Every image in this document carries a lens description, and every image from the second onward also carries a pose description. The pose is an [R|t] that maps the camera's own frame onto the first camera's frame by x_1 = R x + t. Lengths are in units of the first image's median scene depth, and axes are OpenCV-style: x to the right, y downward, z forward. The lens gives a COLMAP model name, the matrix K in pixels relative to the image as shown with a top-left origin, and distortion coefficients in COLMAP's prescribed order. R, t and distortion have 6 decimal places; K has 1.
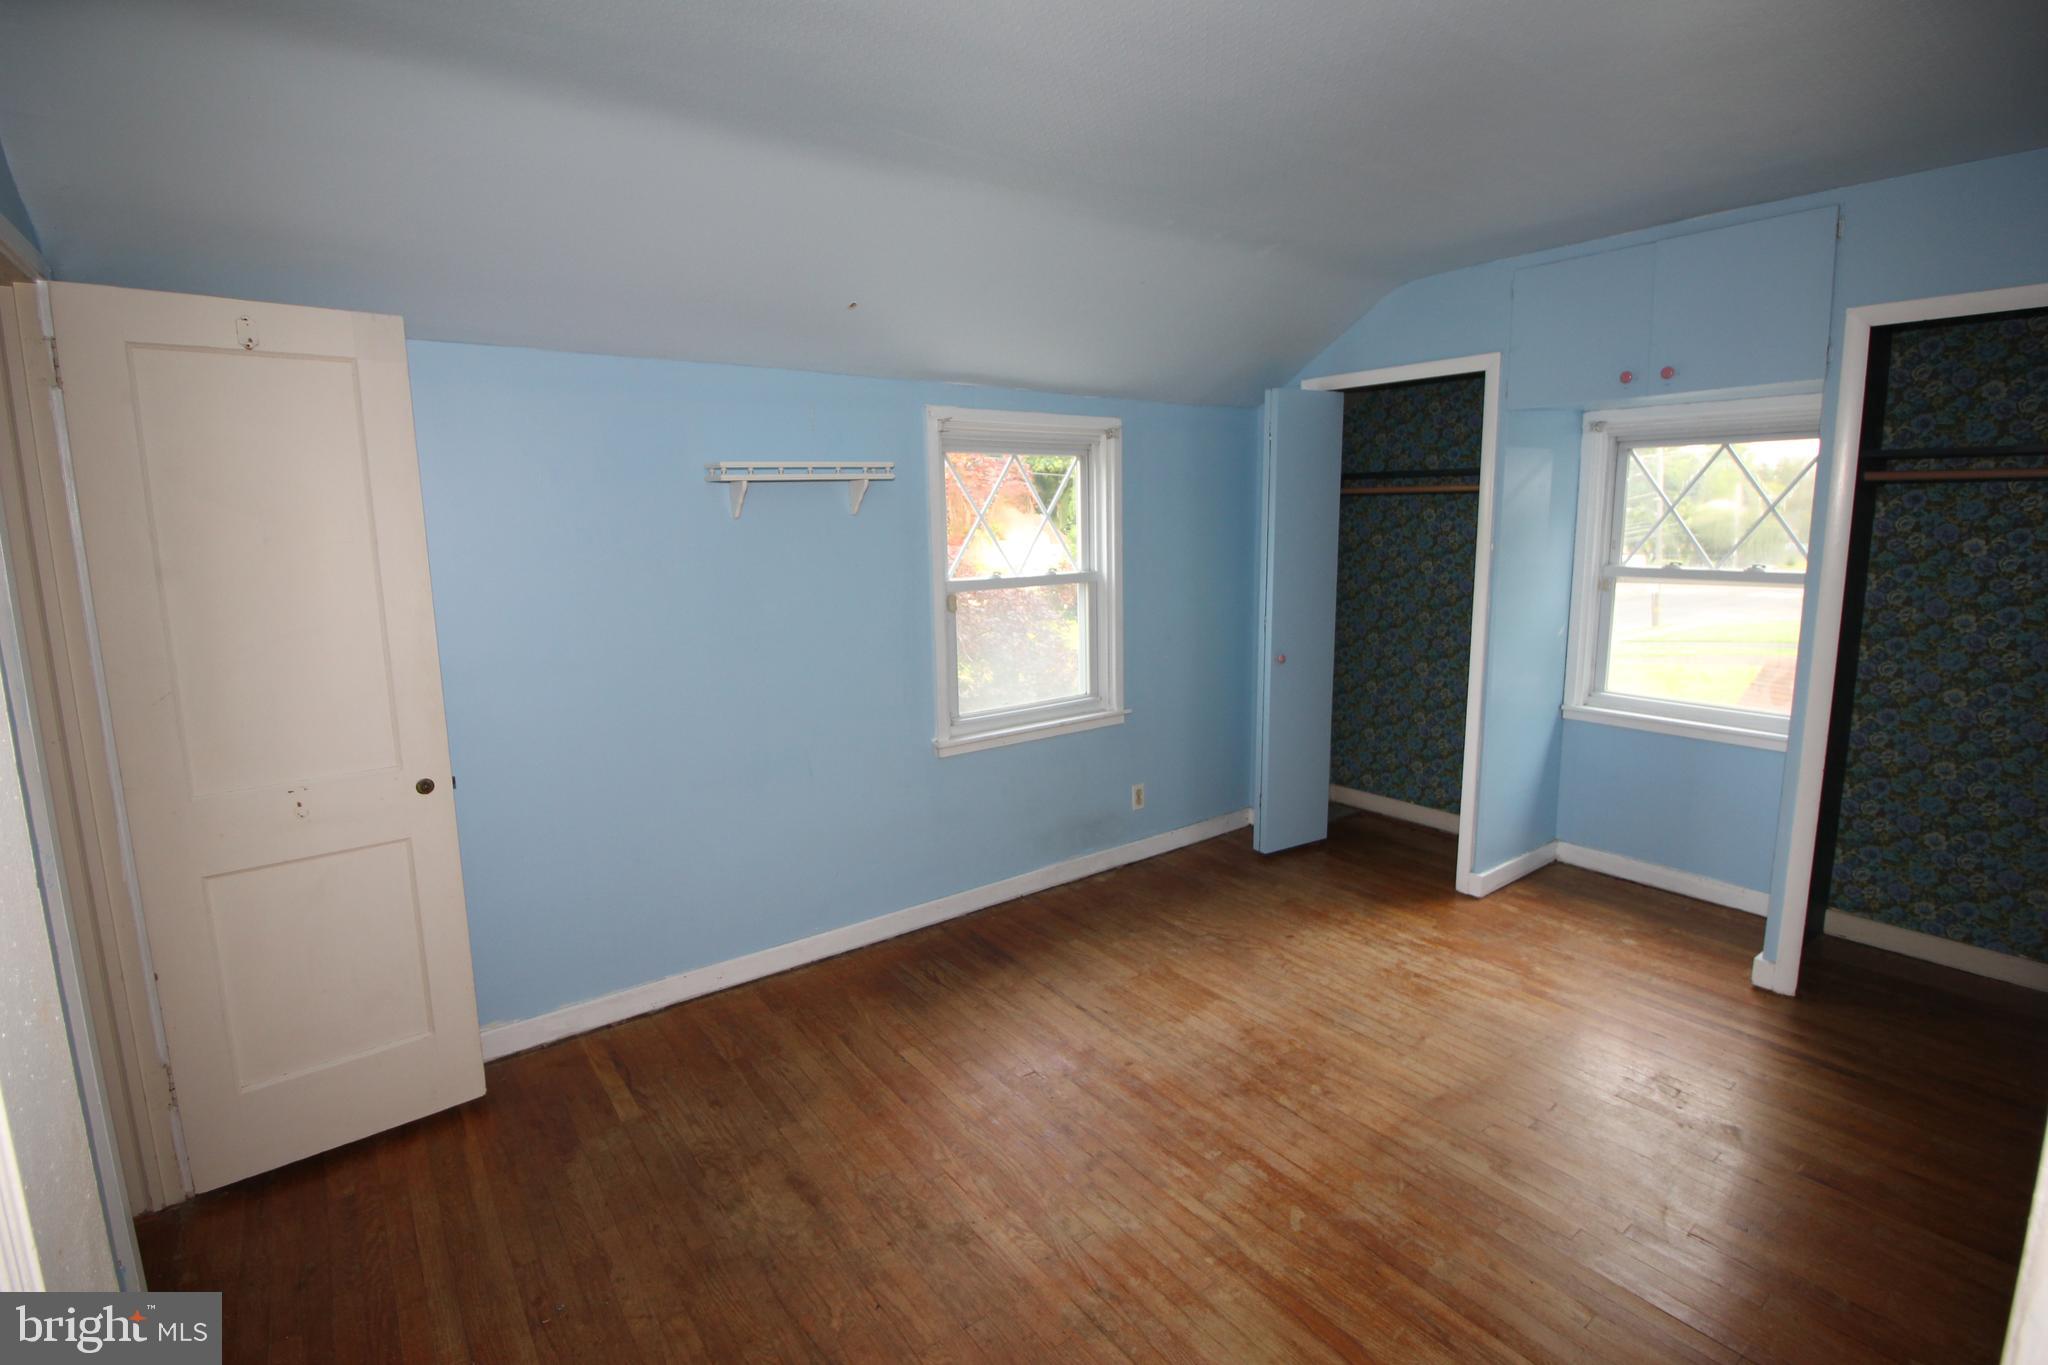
lens RADIAL K [[981.9, 0, 1021.7], [0, 981.9, 677.0], [0, 0, 1]] dist [-0.018156, -0.002108]
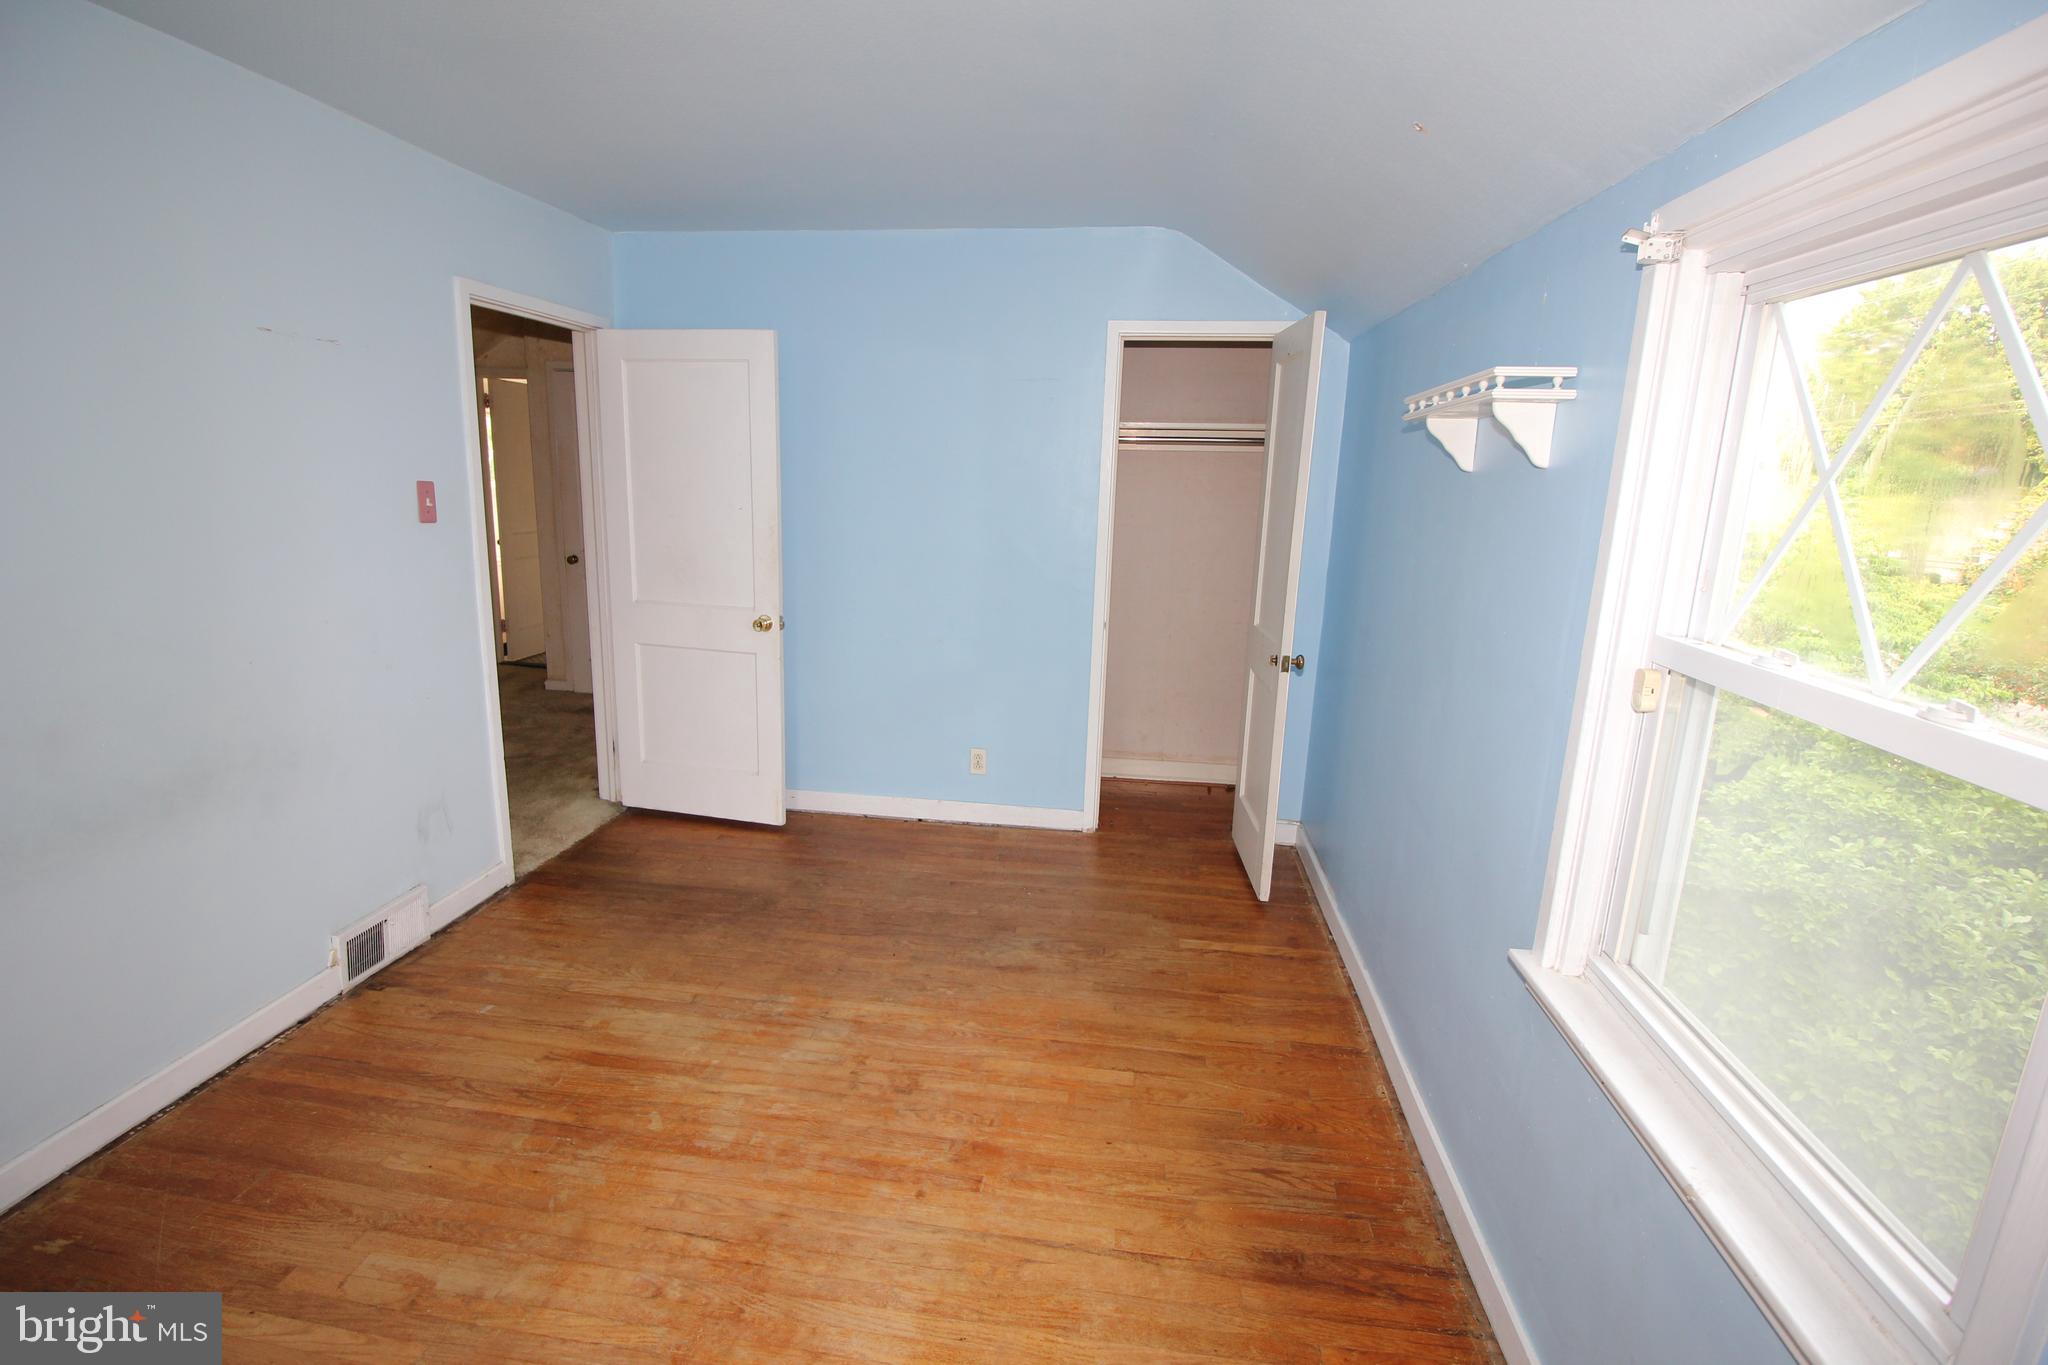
lens RADIAL K [[981.9, 0, 1021.4], [0, 981.9, 684.3], [0, 0, 1]] dist [-0.018156, -0.002108]
pose [[-0.717330, 0.142664, -0.681971, 0.593785], [-0.135375, 0.931619, 0.337282, -0.274380], [0.683456, 0.334264, -0.648965, 1.640016]]
